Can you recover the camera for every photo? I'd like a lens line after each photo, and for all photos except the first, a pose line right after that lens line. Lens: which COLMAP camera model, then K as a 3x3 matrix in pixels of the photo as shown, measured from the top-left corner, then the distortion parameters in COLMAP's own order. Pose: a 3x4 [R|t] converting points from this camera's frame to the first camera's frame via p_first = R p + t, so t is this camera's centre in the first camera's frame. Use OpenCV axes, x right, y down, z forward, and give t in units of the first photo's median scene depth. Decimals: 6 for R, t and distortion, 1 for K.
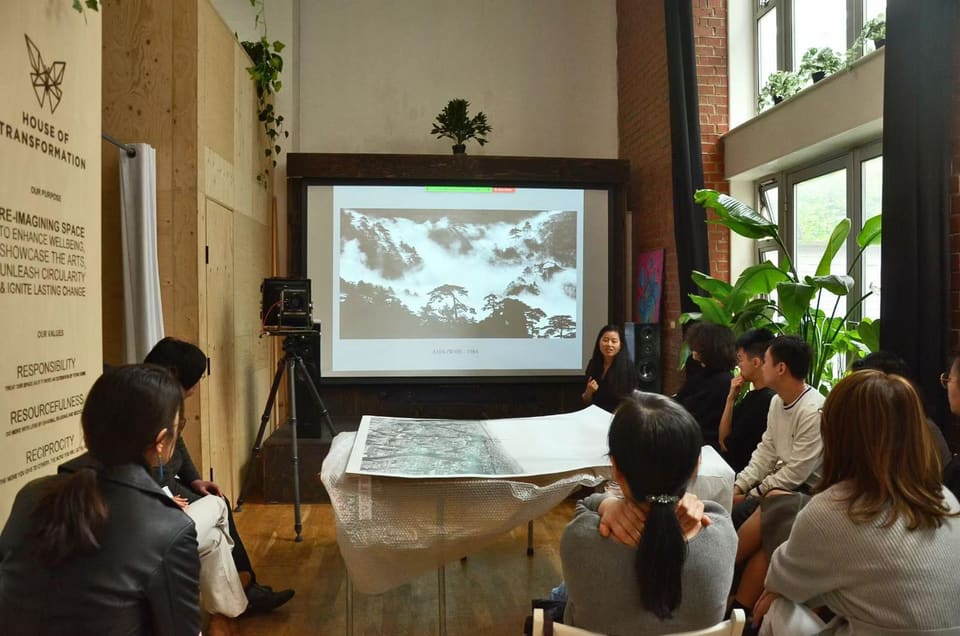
lens RADIAL K [[862.7, 0, 480.0], [0, 862.7, 318.0], [0, 0, 1]] dist [0.010156, 0.018036]
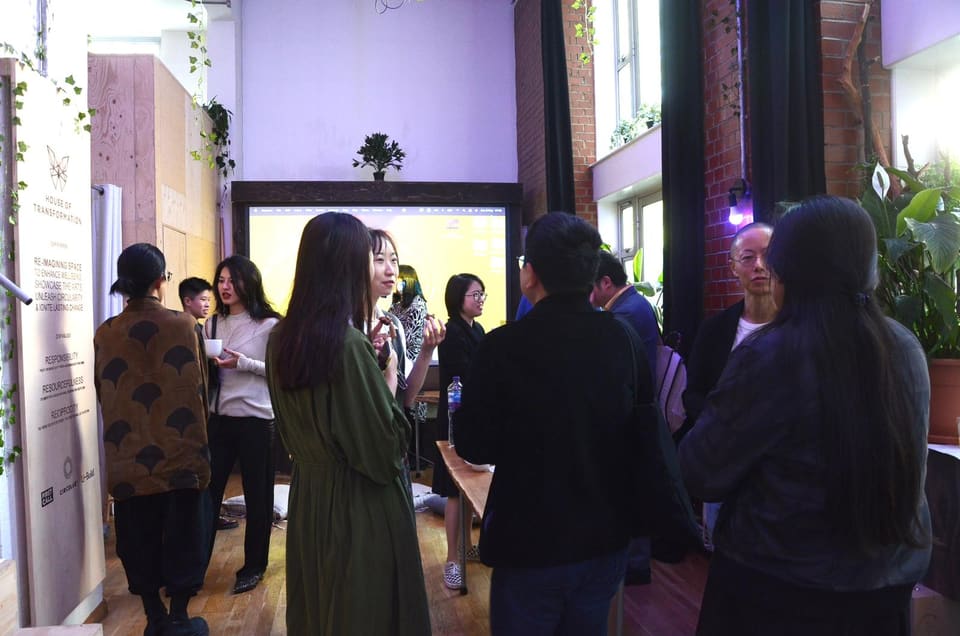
lens RADIAL K [[846.8, 0, 480.0], [0, 846.8, 318.0], [0, 0, 1]] dist [-0.006931, -0.006842]
pose [[0.998548, -0.017170, 0.051051, 0.071387], [0.017027, 0.999850, 0.003232, -0.002613], [-0.051098, -0.002358, 0.998691, -0.230841]]
